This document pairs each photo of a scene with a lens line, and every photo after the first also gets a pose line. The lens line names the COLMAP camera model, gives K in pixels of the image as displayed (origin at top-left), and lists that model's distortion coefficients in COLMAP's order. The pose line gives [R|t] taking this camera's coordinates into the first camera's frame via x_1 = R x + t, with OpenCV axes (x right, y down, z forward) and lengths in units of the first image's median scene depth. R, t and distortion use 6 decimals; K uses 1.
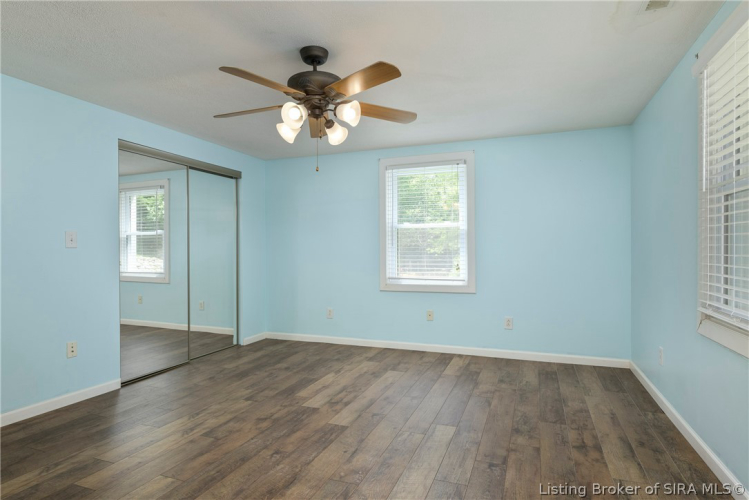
lens RADIAL K [[410.5, 0, 373.0], [0, 410.5, 260.5], [0, 0, 1]] dist [-0.001325, -0.000080]
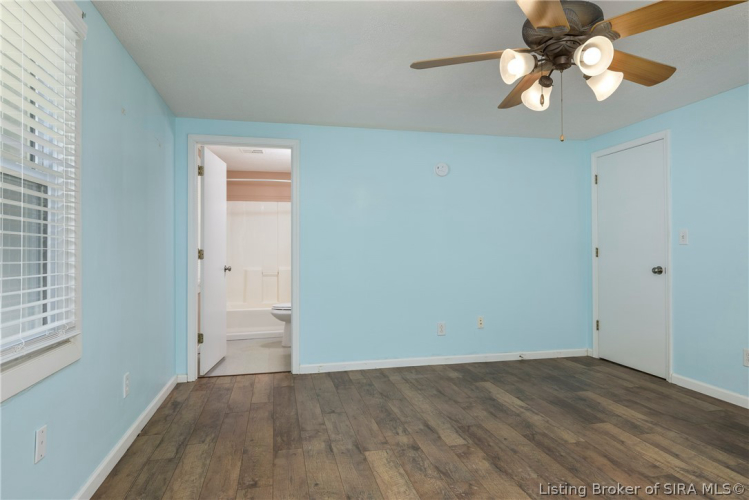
lens RADIAL K [[441.1, 0, 388.1], [0, 441.1, 252.3], [0, 0, 1]] dist [0.004624, 0.001399]
pose [[-0.807295, 0.010807, -0.590049, 0.527841], [-0.003849, 0.999715, 0.023576, -0.032383], [0.590136, 0.021304, -0.807023, 1.316392]]
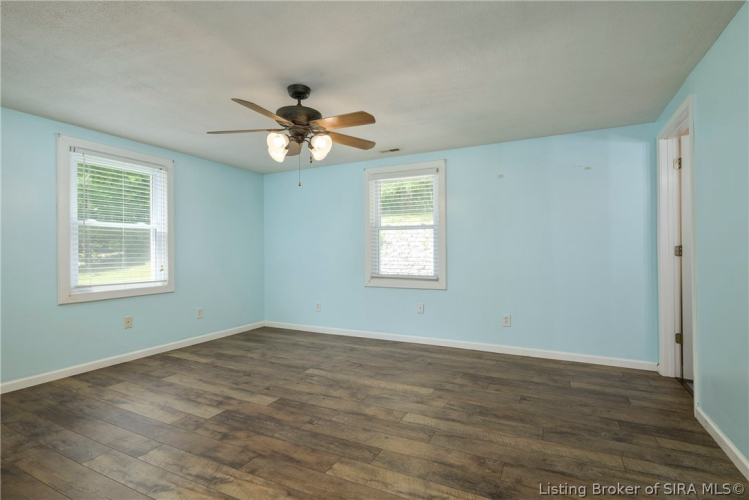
lens RADIAL K [[371.2, 0, 377.3], [0, 371.2, 254.1], [0, 0, 1]] dist [0.001097, 0.000973]
pose [[0.079641, 0.001949, 0.996822, -1.109476], [0.028569, 0.999583, -0.004237, -0.000767], [-0.996414, 0.028816, 0.079552, 0.619920]]
